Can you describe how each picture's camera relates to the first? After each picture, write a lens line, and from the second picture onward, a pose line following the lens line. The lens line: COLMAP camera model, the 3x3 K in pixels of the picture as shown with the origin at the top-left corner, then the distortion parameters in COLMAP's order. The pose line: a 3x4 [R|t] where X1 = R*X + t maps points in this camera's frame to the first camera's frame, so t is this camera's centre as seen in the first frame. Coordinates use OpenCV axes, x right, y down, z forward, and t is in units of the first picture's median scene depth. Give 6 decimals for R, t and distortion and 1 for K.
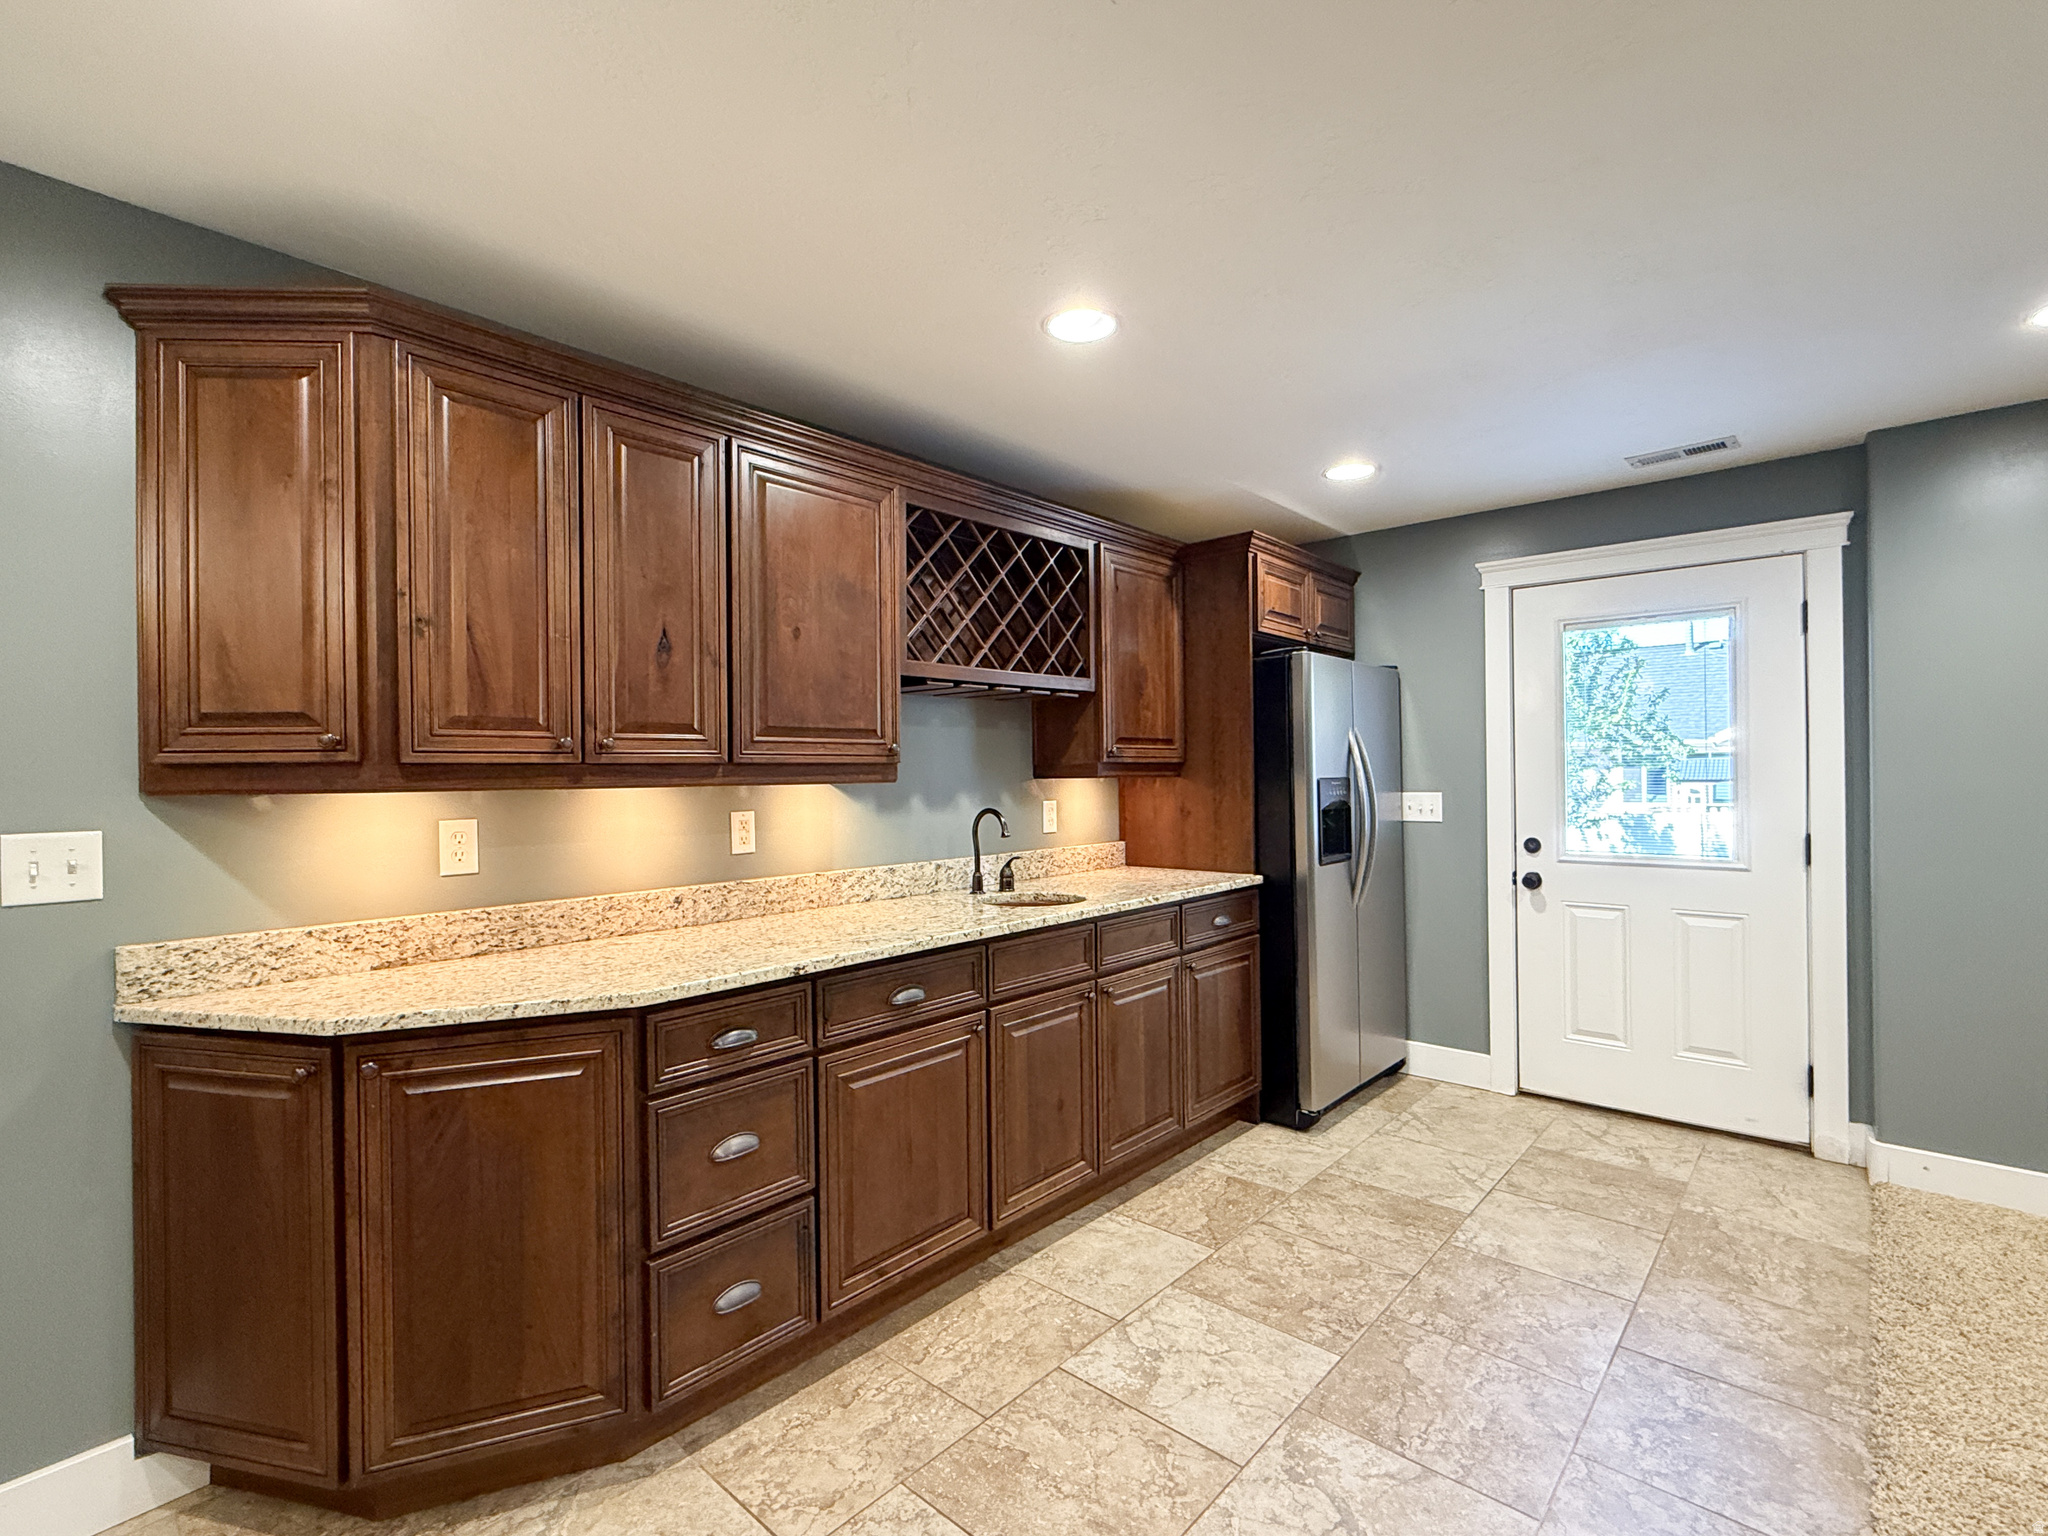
lens RADIAL K [[949.1, 0, 1024.0], [0, 949.1, 768.0], [0, 0, 1]] dist [0.000054, -0.000059]
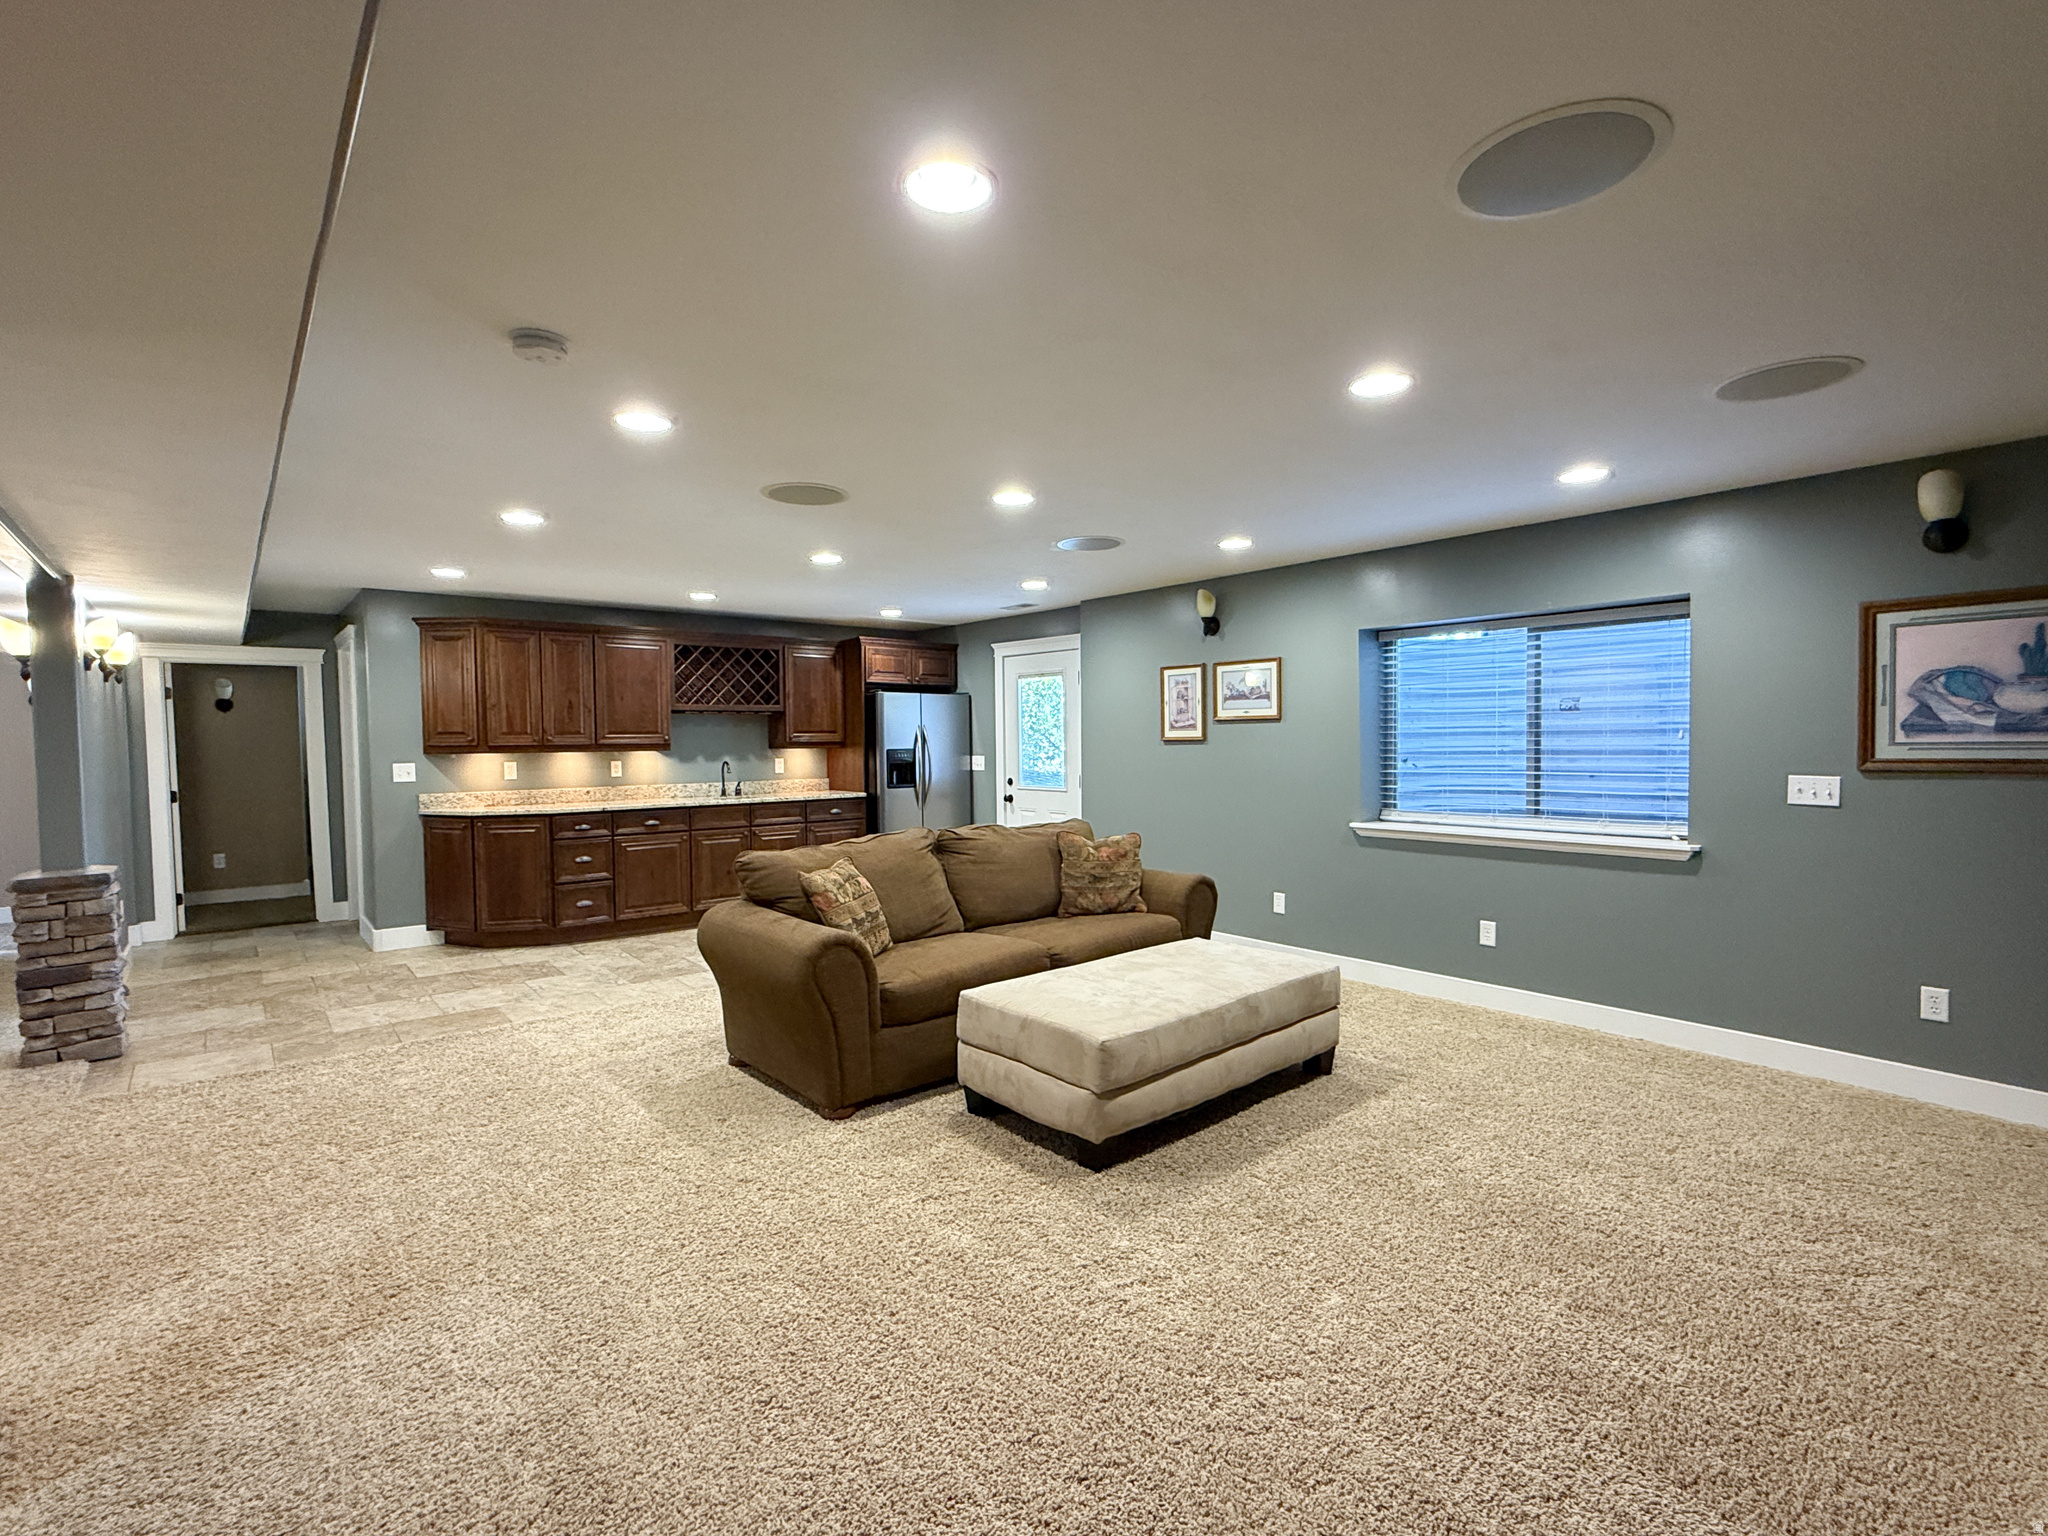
lens RADIAL K [[949.1, 0, 1024.0], [0, 949.1, 768.0], [0, 0, 1]] dist [0.000054, -0.000059]
pose [[0.989739, 0.007379, -0.142697, 1.296780], [-0.001875, 0.999250, 0.038666, -0.043441], [0.142875, -0.038002, 0.989011, -1.576431]]
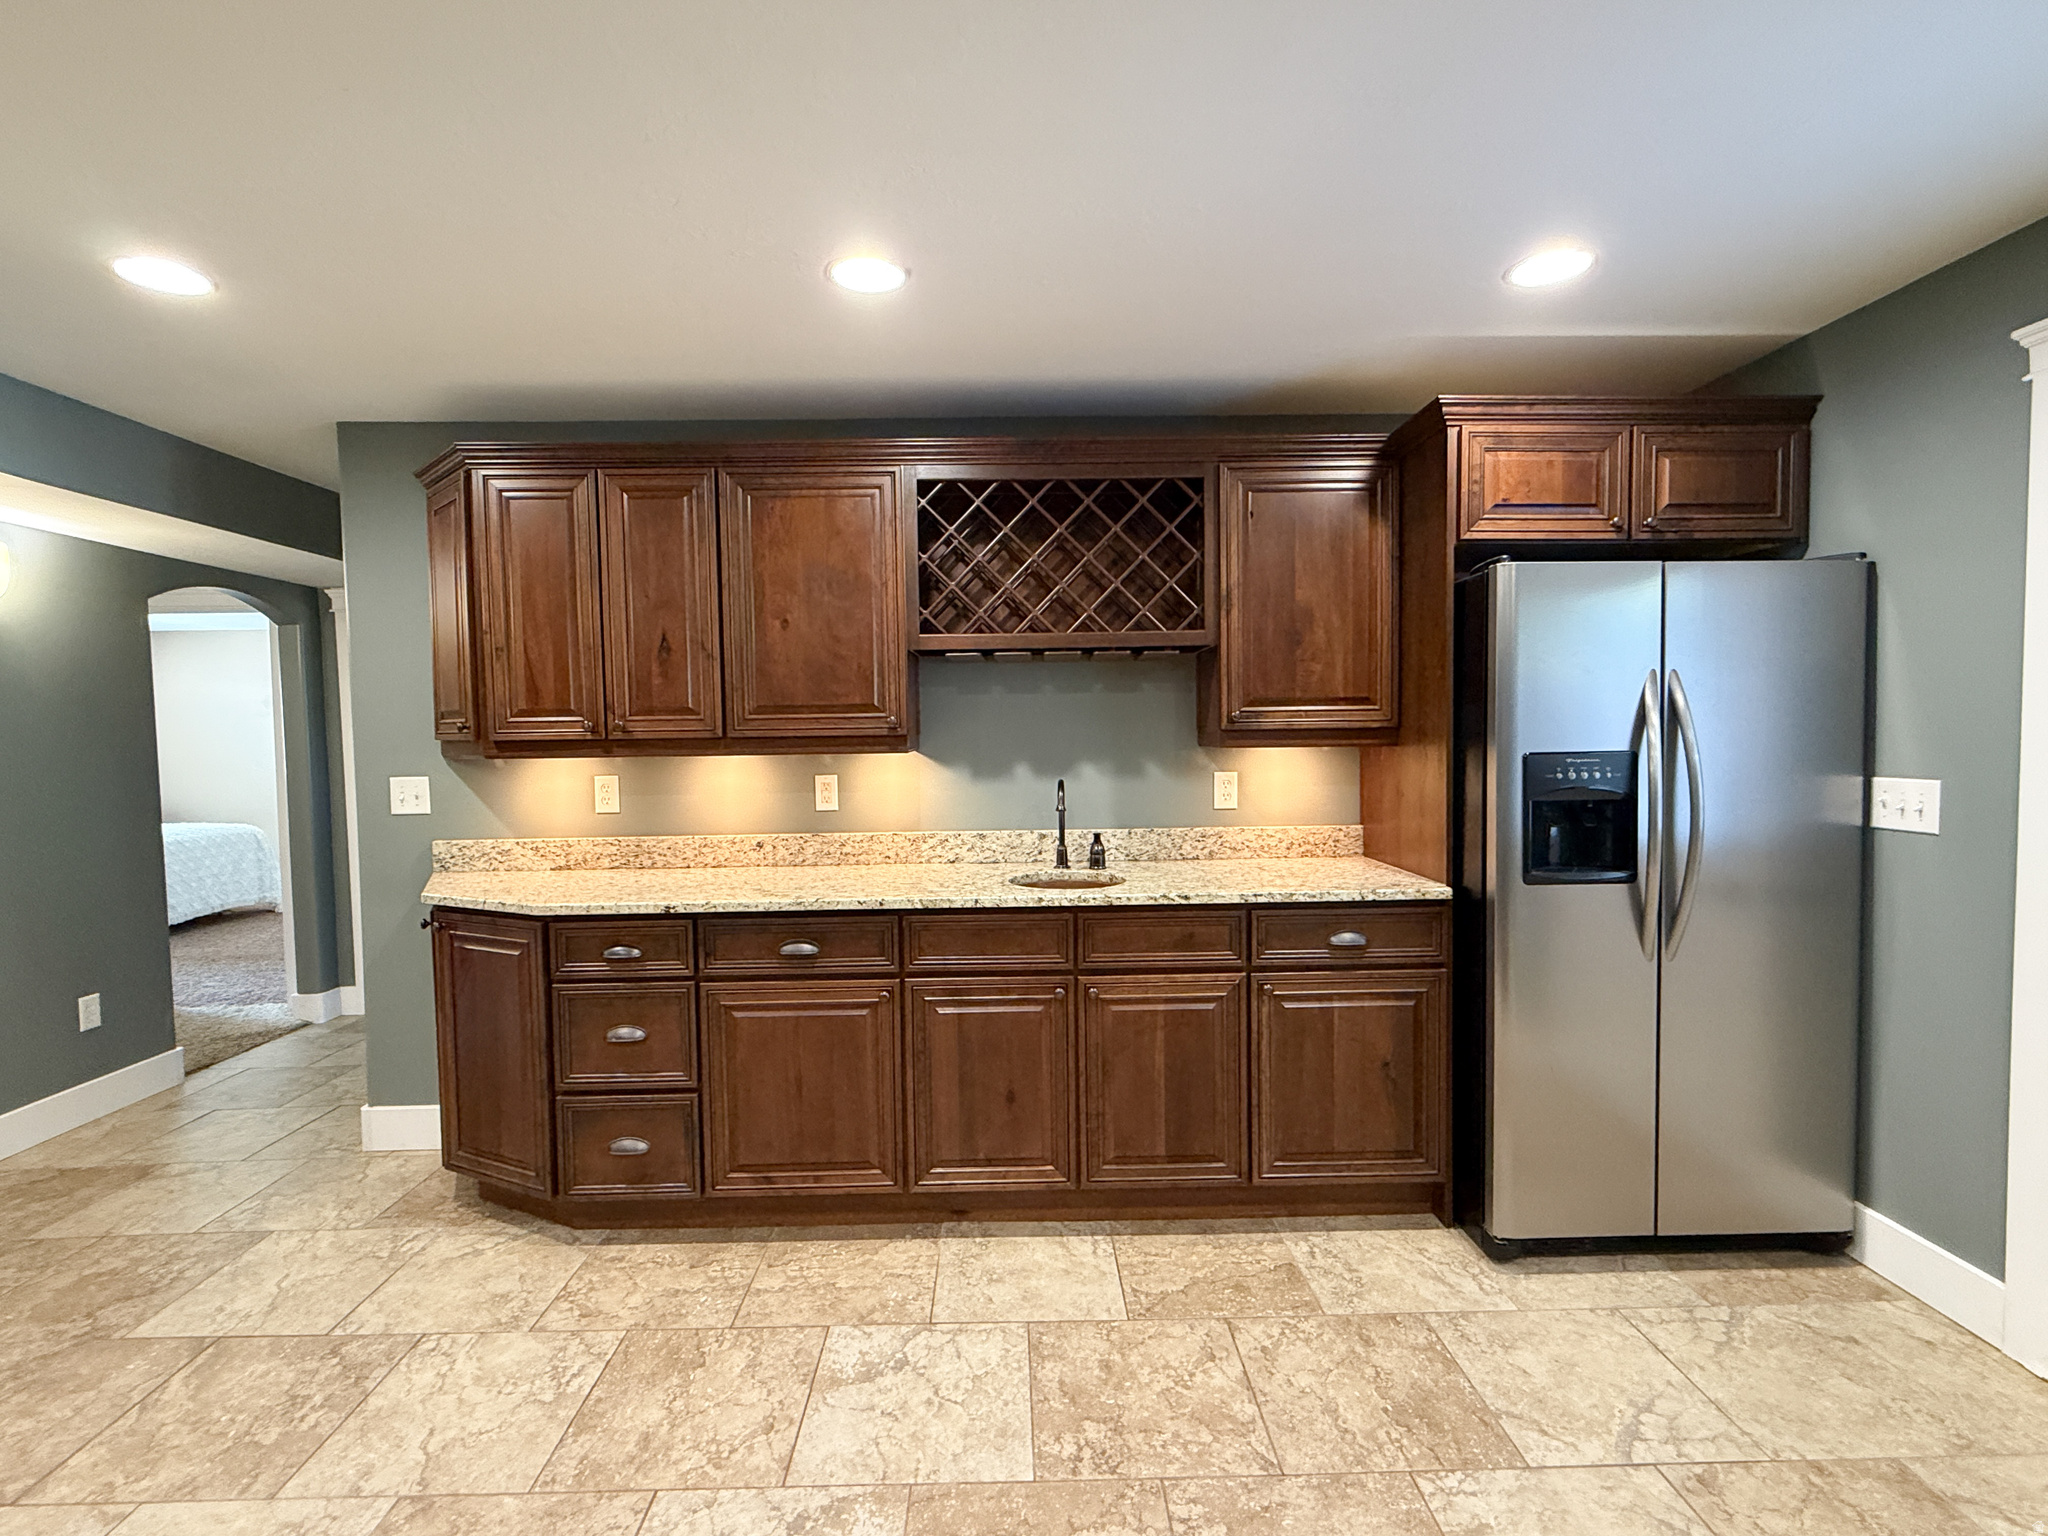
lens RADIAL K [[949.1, 0, 1024.0], [0, 949.1, 768.0], [0, 0, 1]] dist [0.000054, -0.000059]
pose [[0.678494, 0.031619, -0.733925, 0.769092], [0.010649, 0.998545, 0.052864, -0.023582], [0.734529, -0.043684, 0.677170, 0.403303]]
